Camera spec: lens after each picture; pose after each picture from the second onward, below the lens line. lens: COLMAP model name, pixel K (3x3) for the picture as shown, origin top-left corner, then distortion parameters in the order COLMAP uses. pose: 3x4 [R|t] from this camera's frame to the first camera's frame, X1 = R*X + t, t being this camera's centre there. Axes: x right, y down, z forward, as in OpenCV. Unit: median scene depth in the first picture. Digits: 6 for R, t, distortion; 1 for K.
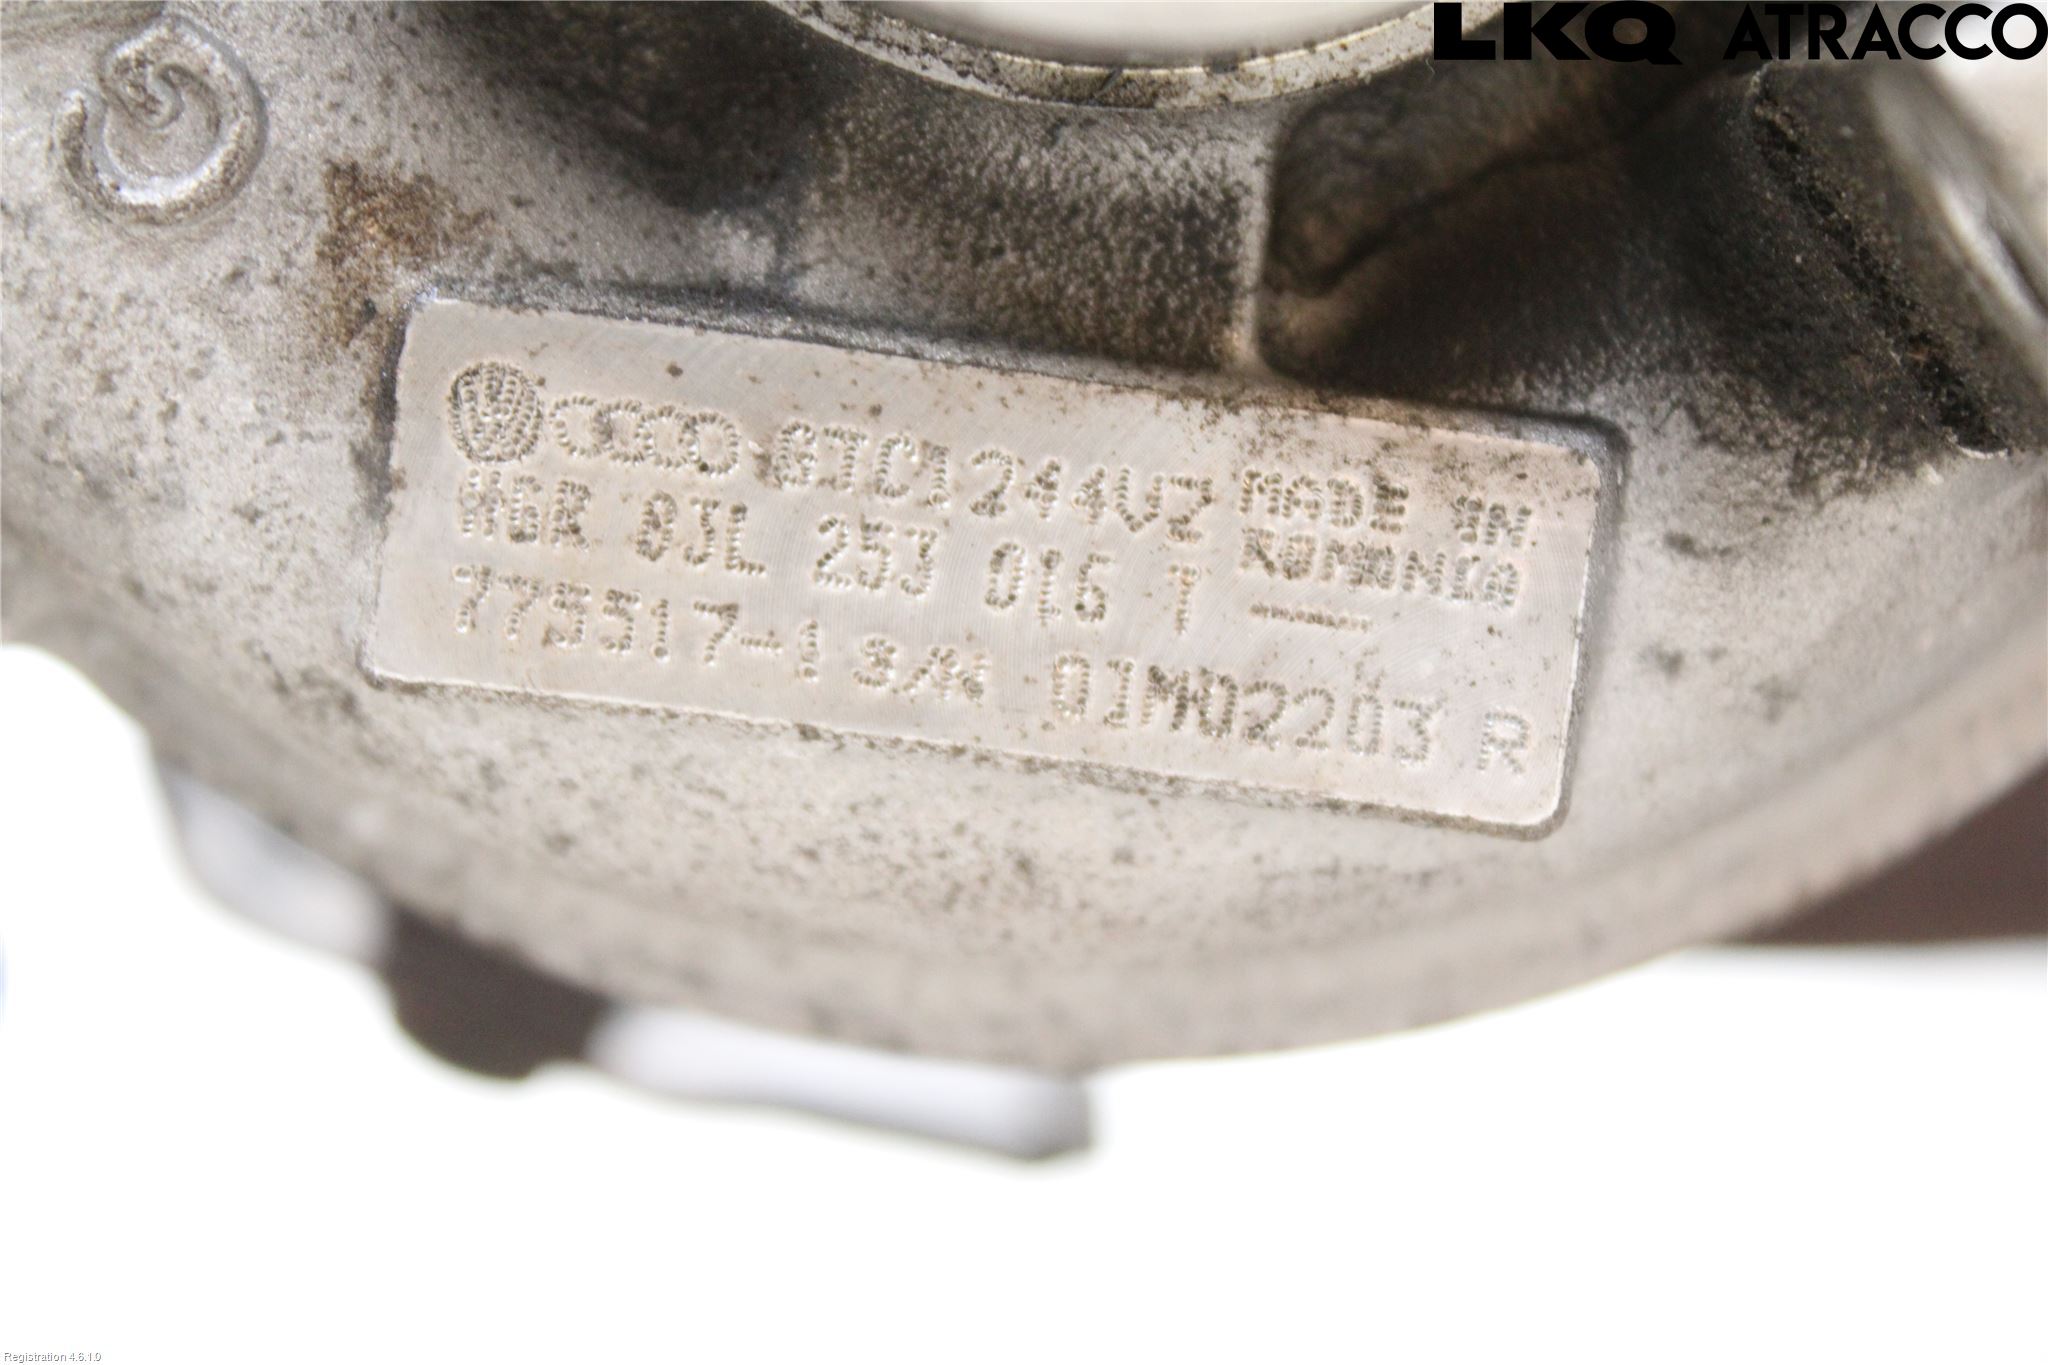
lens RADIAL K [[4672.5, 0, 1029.4], [0, 4672.5, 682.6], [0, 0, 1]] dist [0.190950, 0.000000]
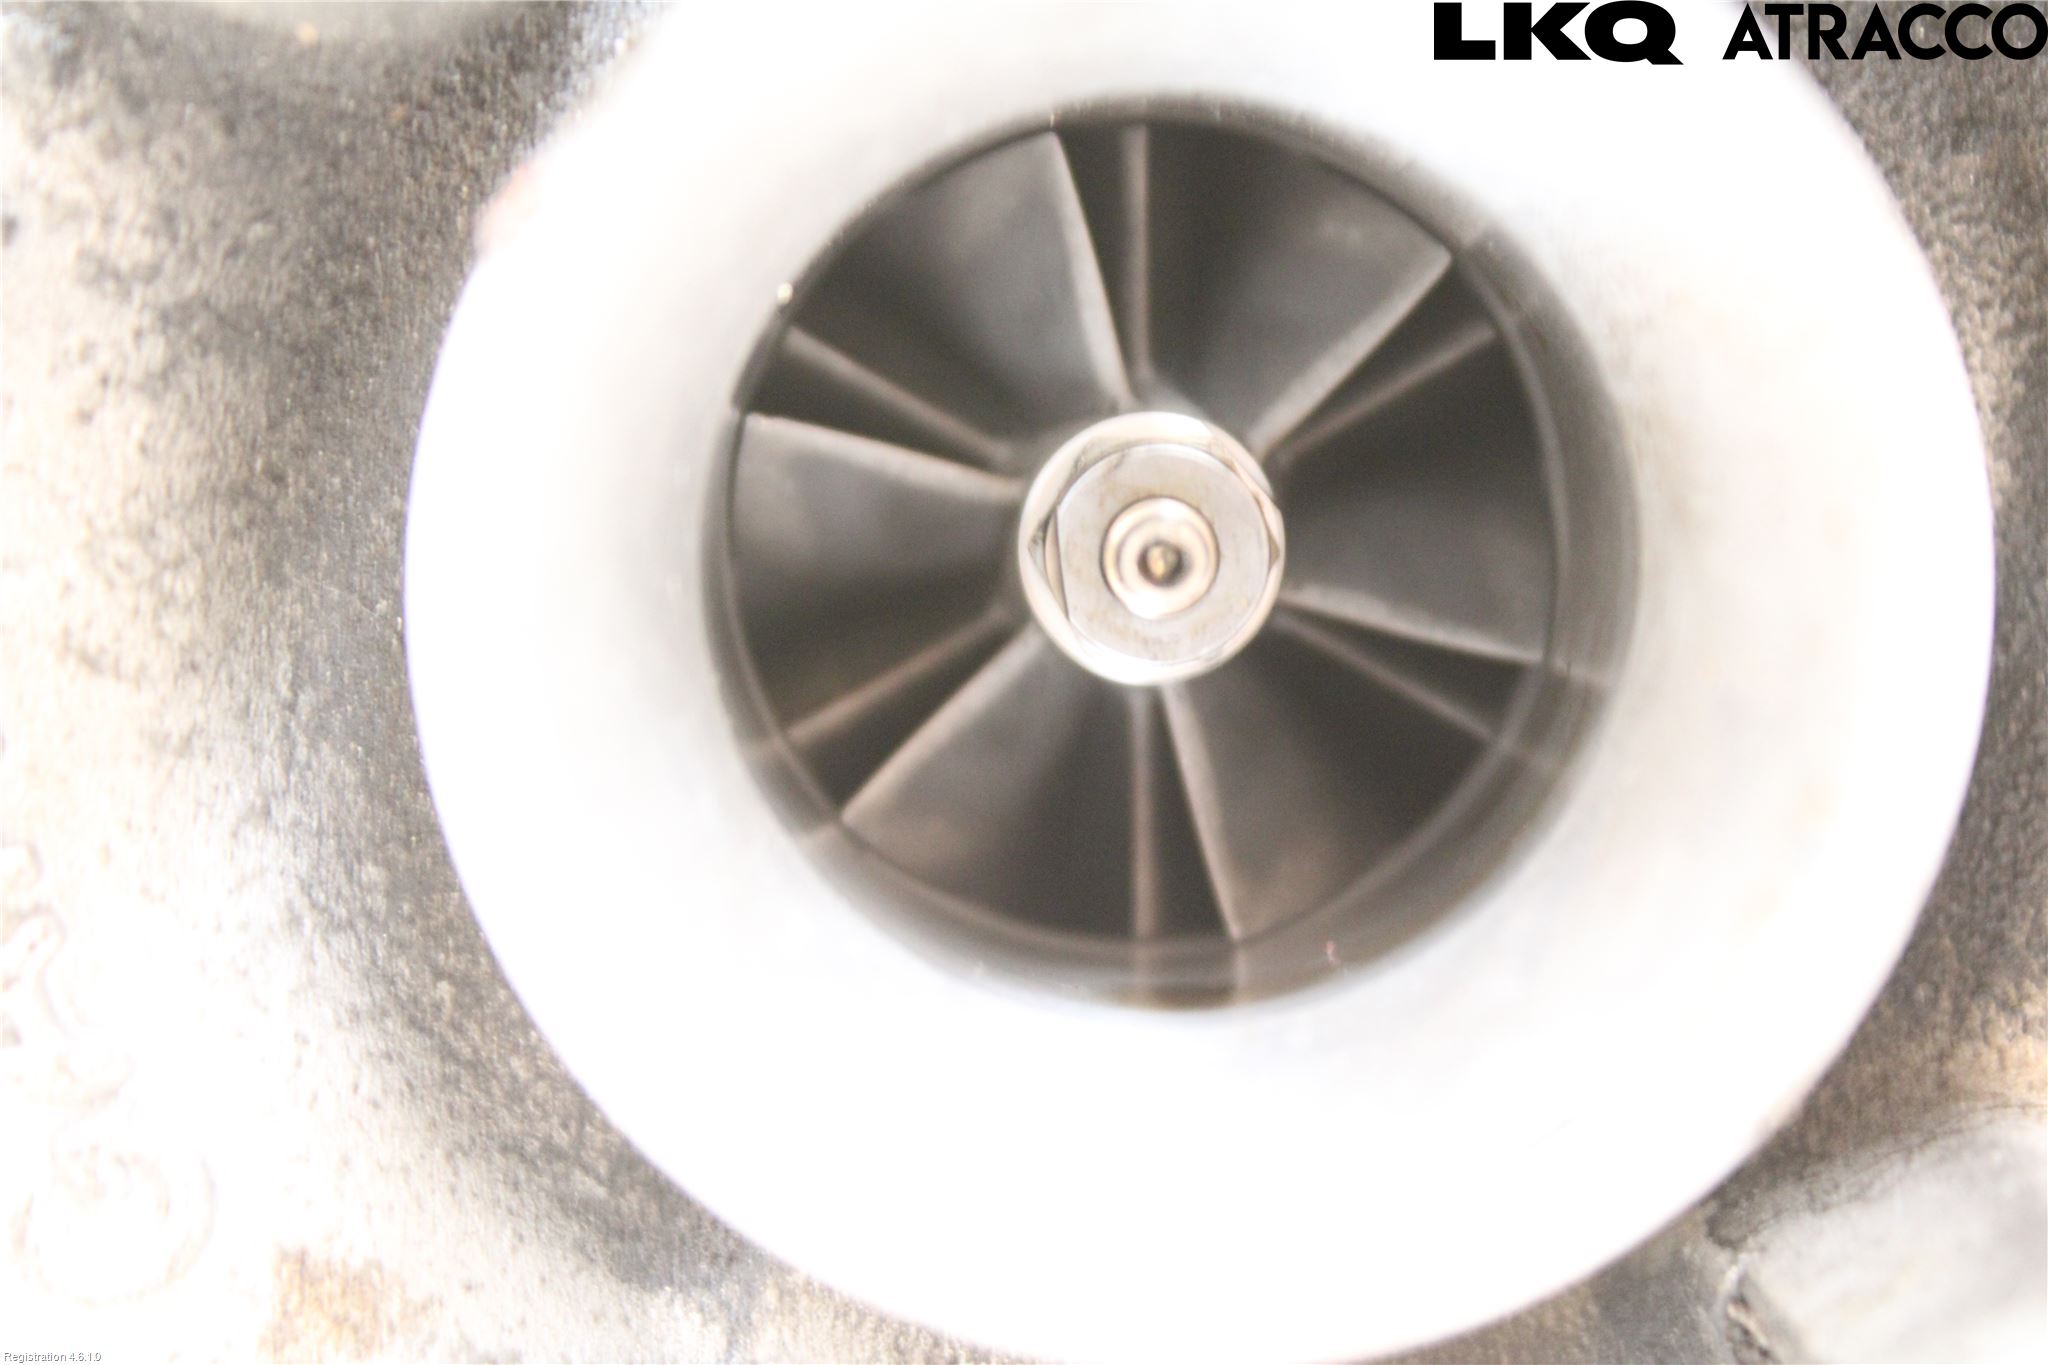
lens RADIAL K [[4672.5, 0, 1024.2], [0, 4672.5, 678.0], [0, 0, 1]] dist [0.190950, 0.000000]
pose [[0.997443, 0.071213, 0.006030, -0.007831], [-0.071294, 0.997351, 0.014422, -0.251128], [-0.004987, -0.014815, 0.999878, 0.017771]]
